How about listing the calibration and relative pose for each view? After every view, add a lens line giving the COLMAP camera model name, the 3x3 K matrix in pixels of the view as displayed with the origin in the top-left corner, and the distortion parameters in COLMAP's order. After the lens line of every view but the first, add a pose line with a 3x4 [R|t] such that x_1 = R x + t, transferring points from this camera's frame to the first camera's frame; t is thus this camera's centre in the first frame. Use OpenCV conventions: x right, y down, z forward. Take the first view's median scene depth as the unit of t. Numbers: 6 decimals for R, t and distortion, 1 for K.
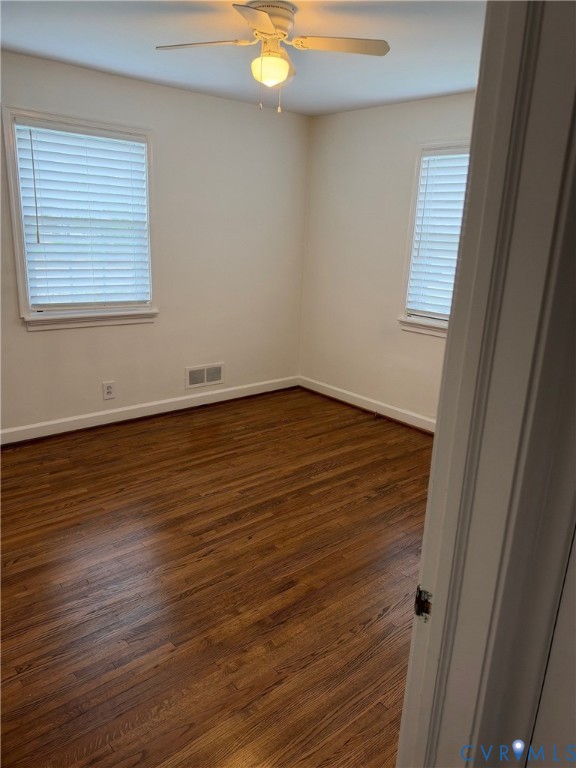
lens RADIAL K [[568.0, 0, 288.8], [0, 568.0, 383.6], [0, 0, 1]] dist [0.028326, -0.037019]
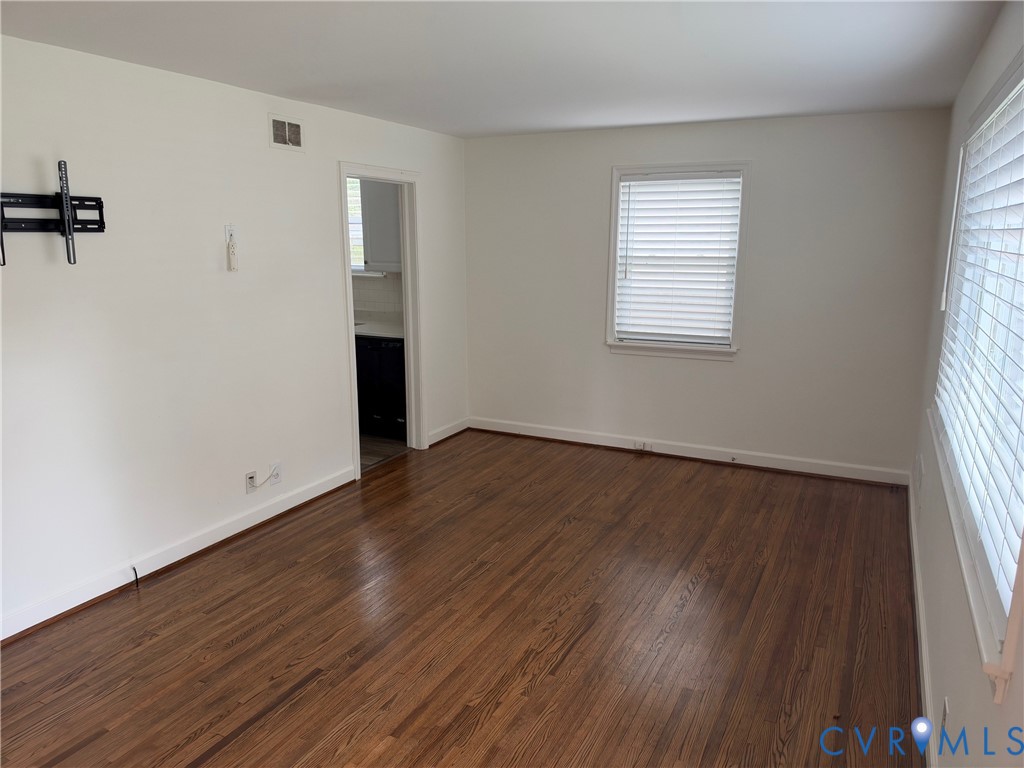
lens RADIAL K [[757.4, 0, 514.8], [0, 757.4, 387.4], [0, 0, 1]] dist [0.028326, -0.037019]
pose [[0.398326, 0.118041, -0.909617, 0.881078], [-0.229979, 0.972860, 0.025539, -0.018976], [0.887945, 0.199021, 0.414662, 0.205162]]
